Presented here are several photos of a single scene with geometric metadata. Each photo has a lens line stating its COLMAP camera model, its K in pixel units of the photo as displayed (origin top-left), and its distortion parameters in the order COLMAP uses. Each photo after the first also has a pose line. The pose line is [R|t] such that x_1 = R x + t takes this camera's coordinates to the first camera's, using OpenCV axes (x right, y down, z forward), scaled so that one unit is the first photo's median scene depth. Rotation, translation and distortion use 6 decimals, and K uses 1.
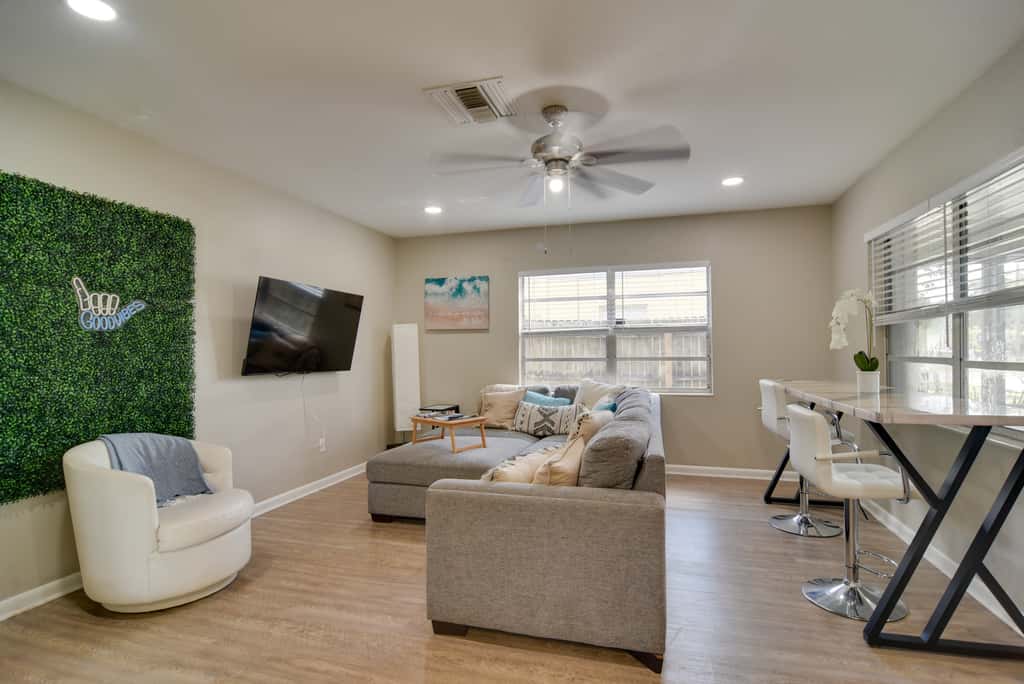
lens RADIAL K [[499.3, 0, 516.3], [0, 499.3, 347.7], [0, 0, 1]] dist [-0.015960, -0.001792]
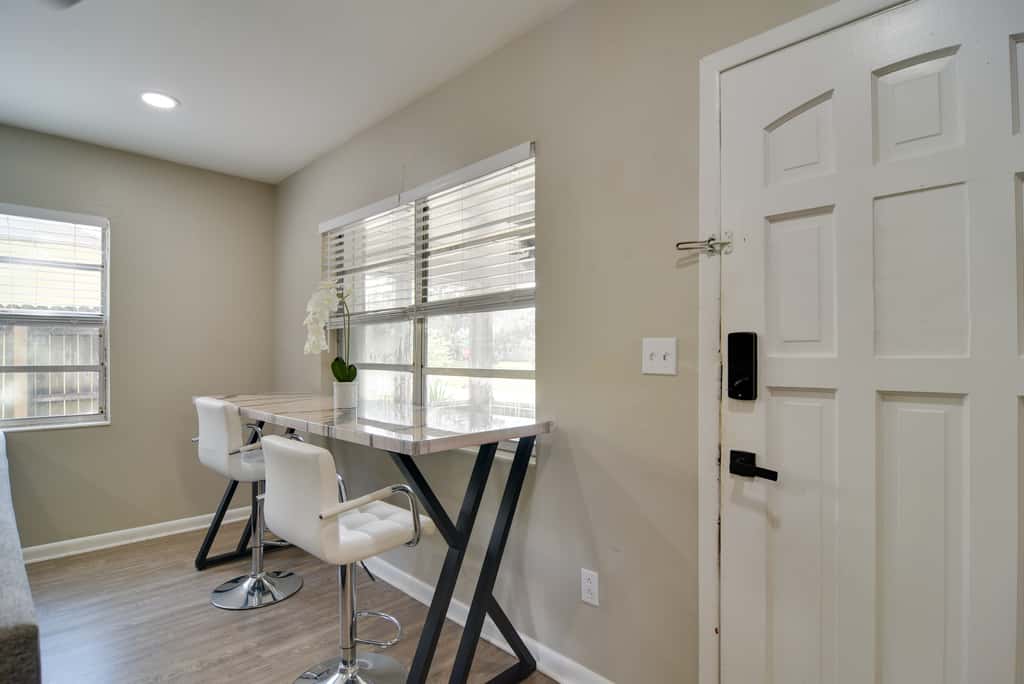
lens RADIAL K [[522.3, 0, 513.4], [0, 522.3, 348.6], [0, 0, 1]] dist [-0.014591, -0.000325]
pose [[0.484062, 0.018727, 0.874834, 0.077829], [-0.009301, 0.999825, -0.016256, 0.003650], [-0.874984, -0.000268, 0.484151, 0.293913]]
